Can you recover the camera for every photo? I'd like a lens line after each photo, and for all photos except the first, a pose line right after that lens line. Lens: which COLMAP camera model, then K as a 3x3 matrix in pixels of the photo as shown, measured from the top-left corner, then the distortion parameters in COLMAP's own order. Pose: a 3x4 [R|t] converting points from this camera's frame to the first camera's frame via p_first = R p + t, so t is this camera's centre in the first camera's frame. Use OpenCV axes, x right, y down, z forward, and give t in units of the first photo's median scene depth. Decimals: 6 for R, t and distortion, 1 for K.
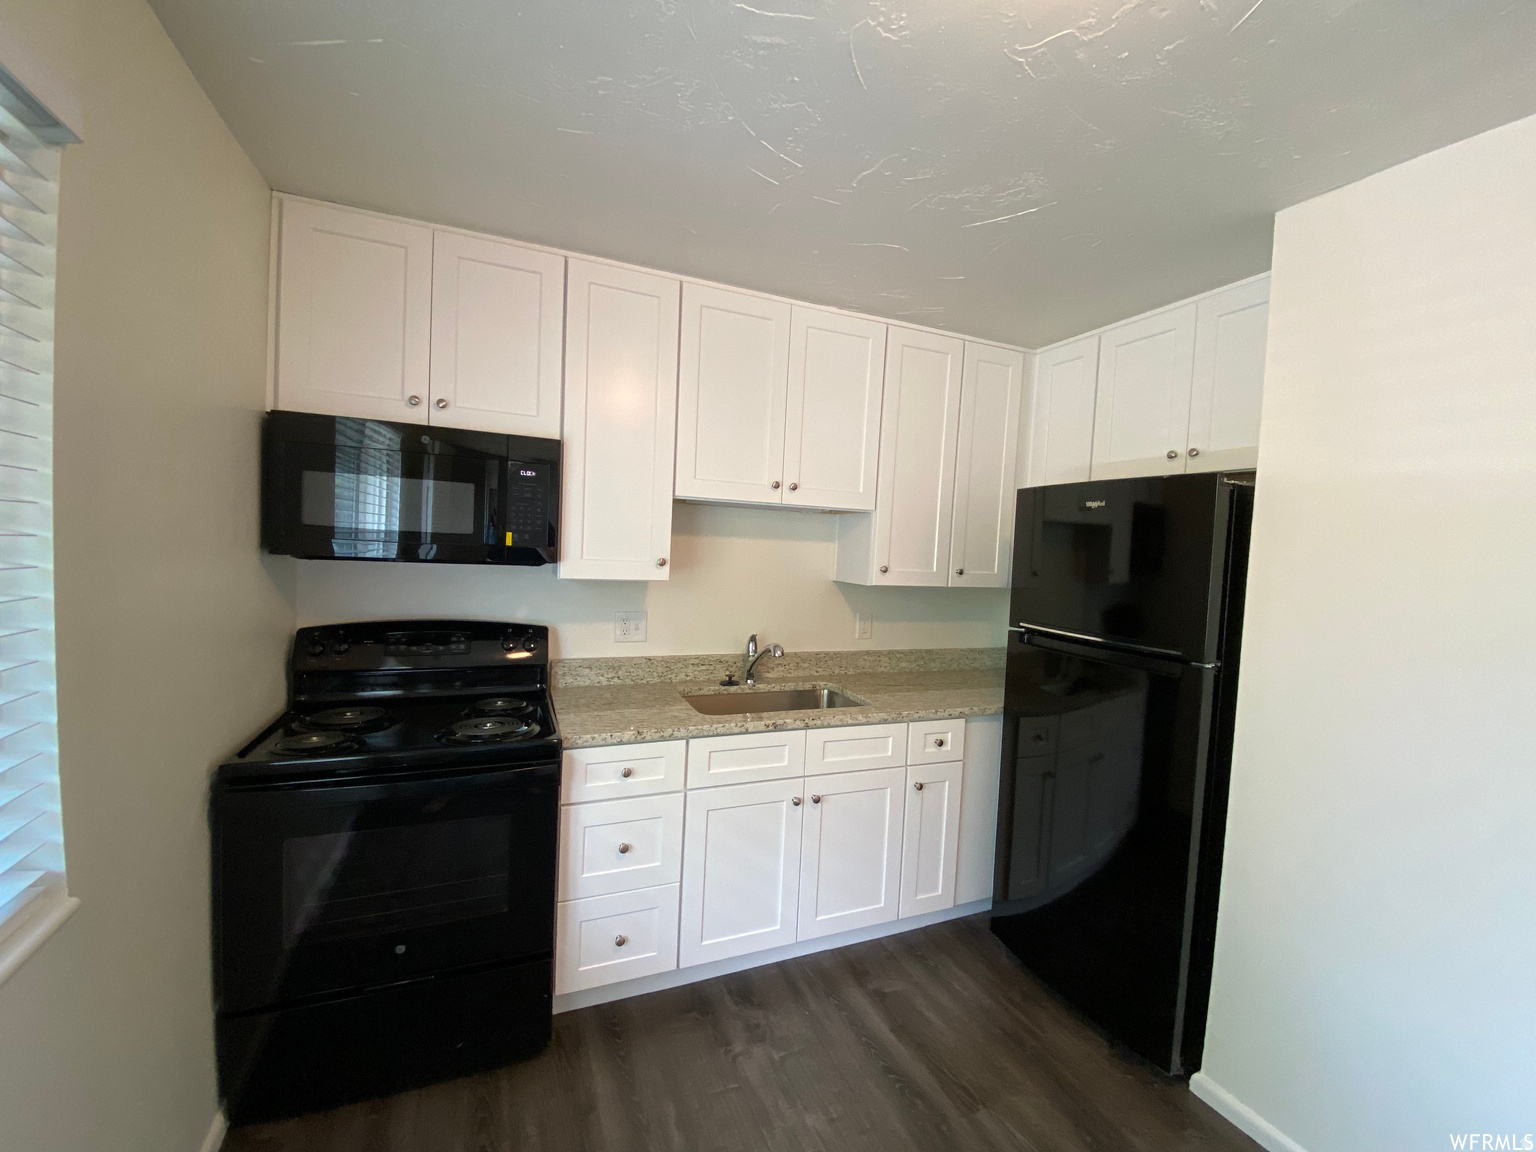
lens RADIAL K [[616.8, 0, 764.6], [0, 616.8, 574.6], [0, 0, 1]] dist [0.049790, -0.035681]
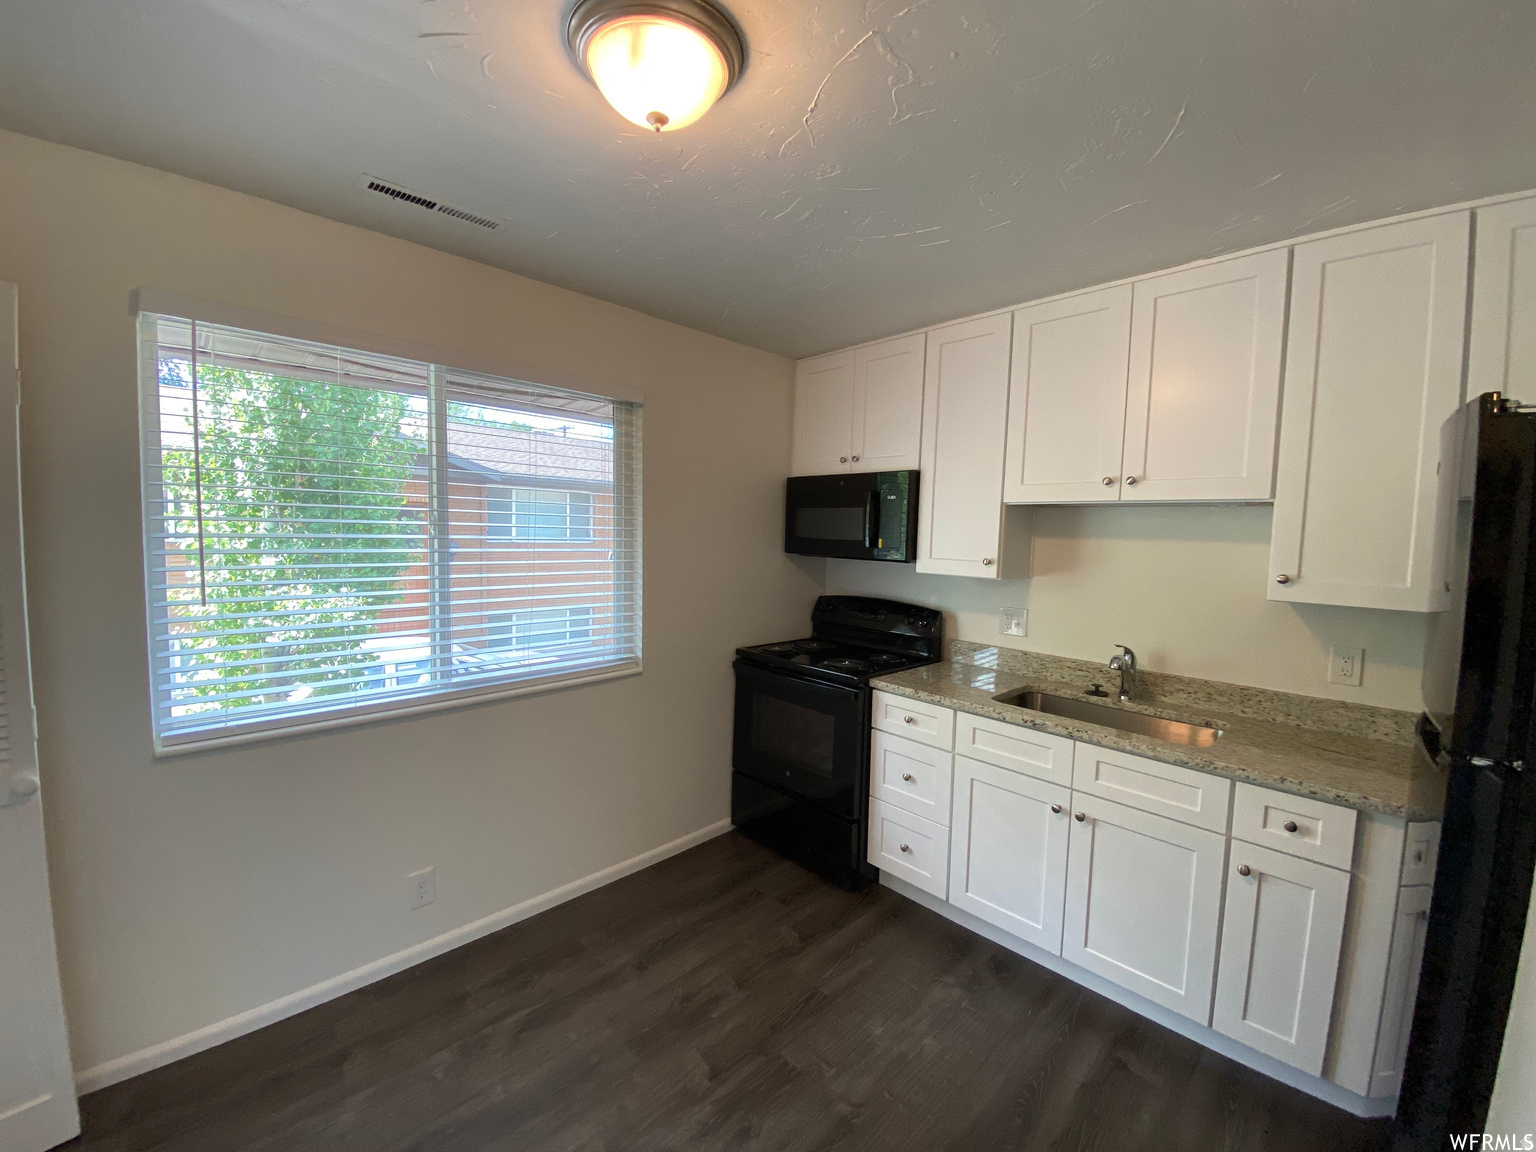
lens RADIAL K [[624.1, 0, 766.5], [0, 624.1, 573.0], [0, 0, 1]] dist [0.017640, -0.018680]
pose [[0.371576, 0.028303, -0.927971, 0.769245], [-0.056004, 0.998398, 0.008026, 0.014627], [0.926712, 0.048988, 0.372566, 0.193848]]
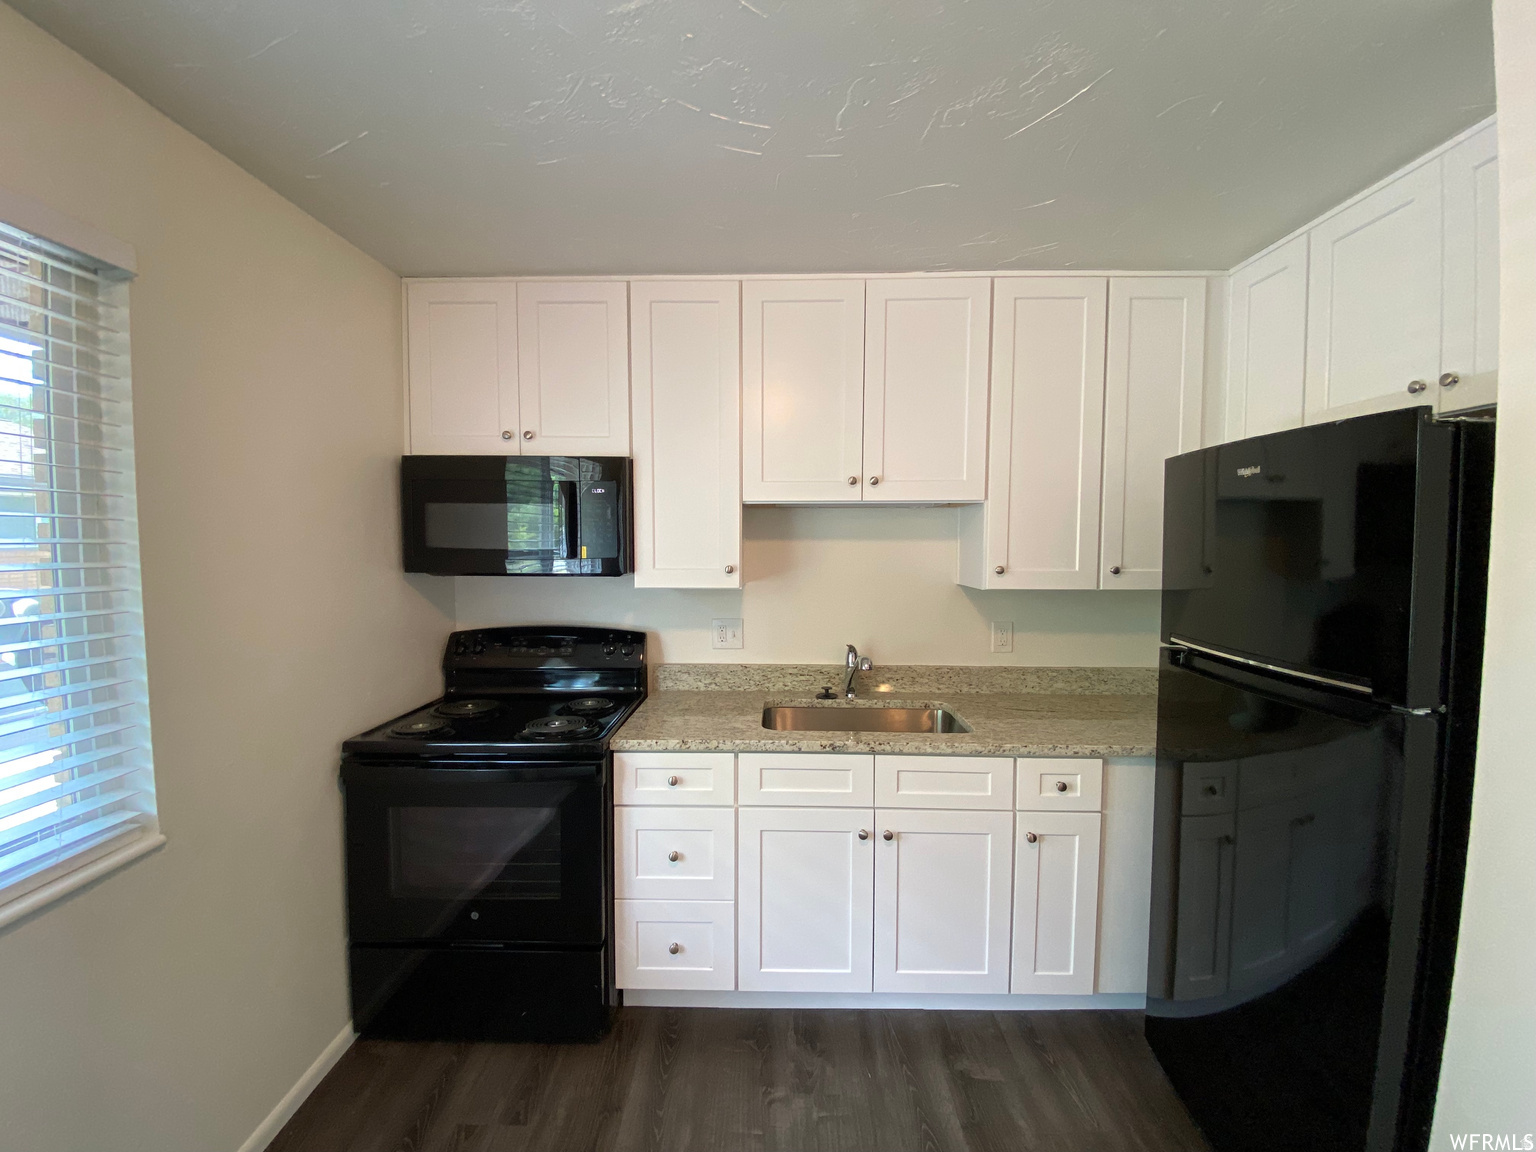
lens RADIAL K [[616.8, 0, 764.6], [0, 616.8, 574.6], [0, 0, 1]] dist [0.049790, -0.035681]
pose [[0.915694, -0.022897, -0.401224, 0.283876], [0.020903, 0.999738, -0.009346, -0.001715], [0.401333, 0.000171, 0.915932, 0.123880]]
